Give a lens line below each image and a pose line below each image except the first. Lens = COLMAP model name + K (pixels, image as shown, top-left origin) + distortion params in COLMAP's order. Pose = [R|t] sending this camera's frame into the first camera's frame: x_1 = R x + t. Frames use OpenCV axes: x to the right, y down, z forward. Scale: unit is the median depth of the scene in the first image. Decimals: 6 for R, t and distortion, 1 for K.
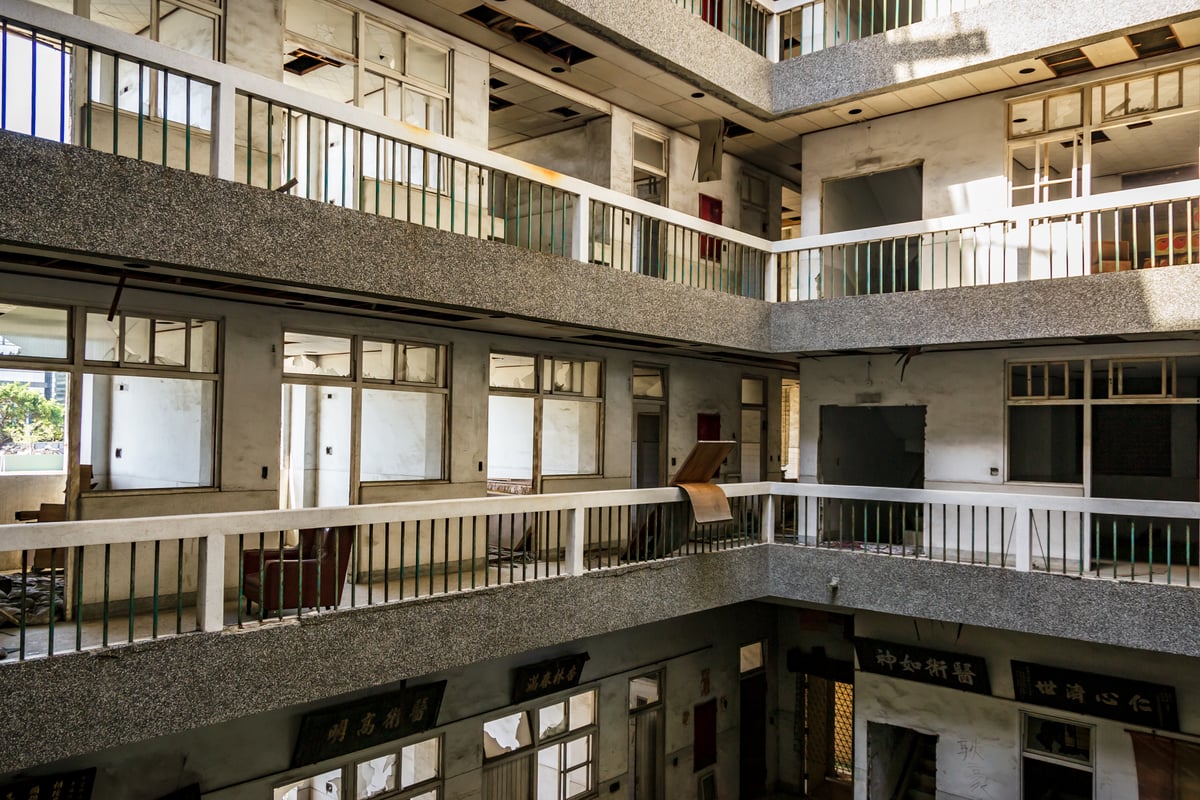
lens RADIAL K [[931.8, 0, 600.0], [0, 931.8, 400.0], [0, 0, 1]] dist [-0.000155, -0.000873]
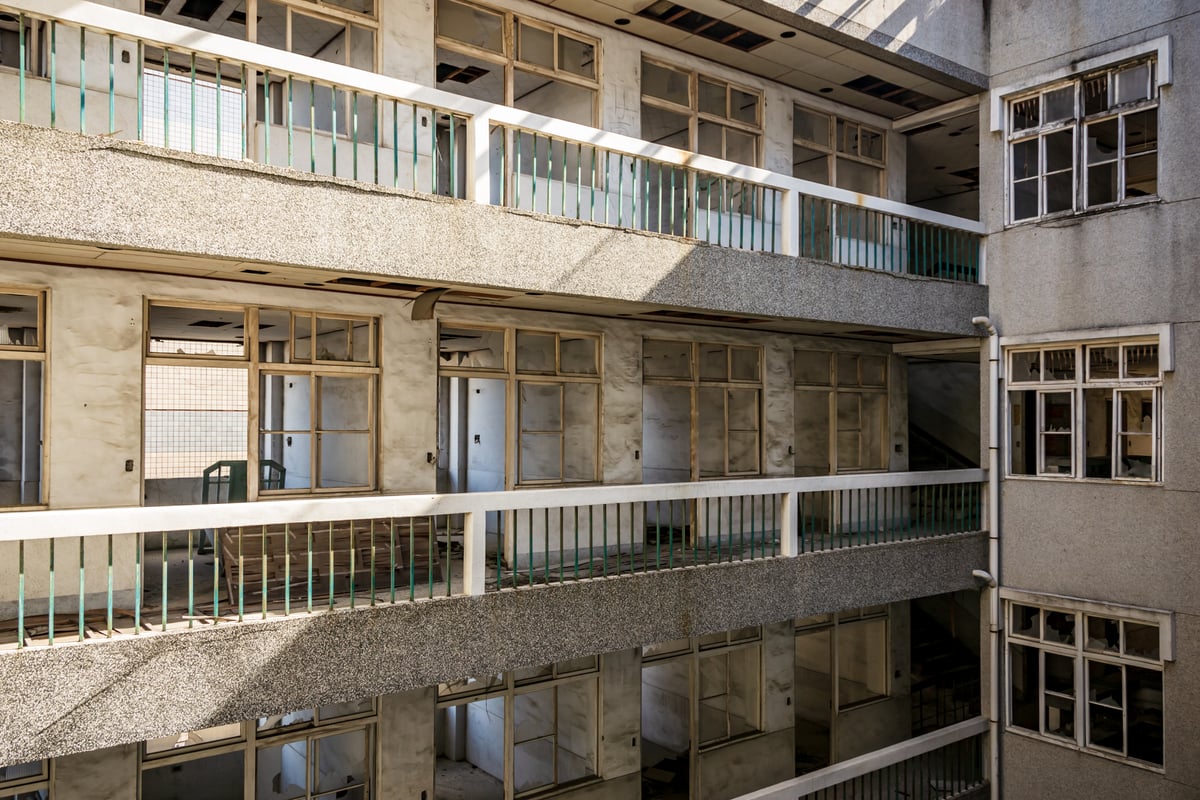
lens RADIAL K [[877.0, 0, 599.3], [0, 877.0, 414.8], [0, 0, 1]] dist [0.030892, -0.002384]
pose [[0.972711, -0.004523, -0.231977, 0.102023], [0.010834, 0.999605, 0.025940, 0.005468], [0.231768, -0.027745, 0.972375, 0.118499]]
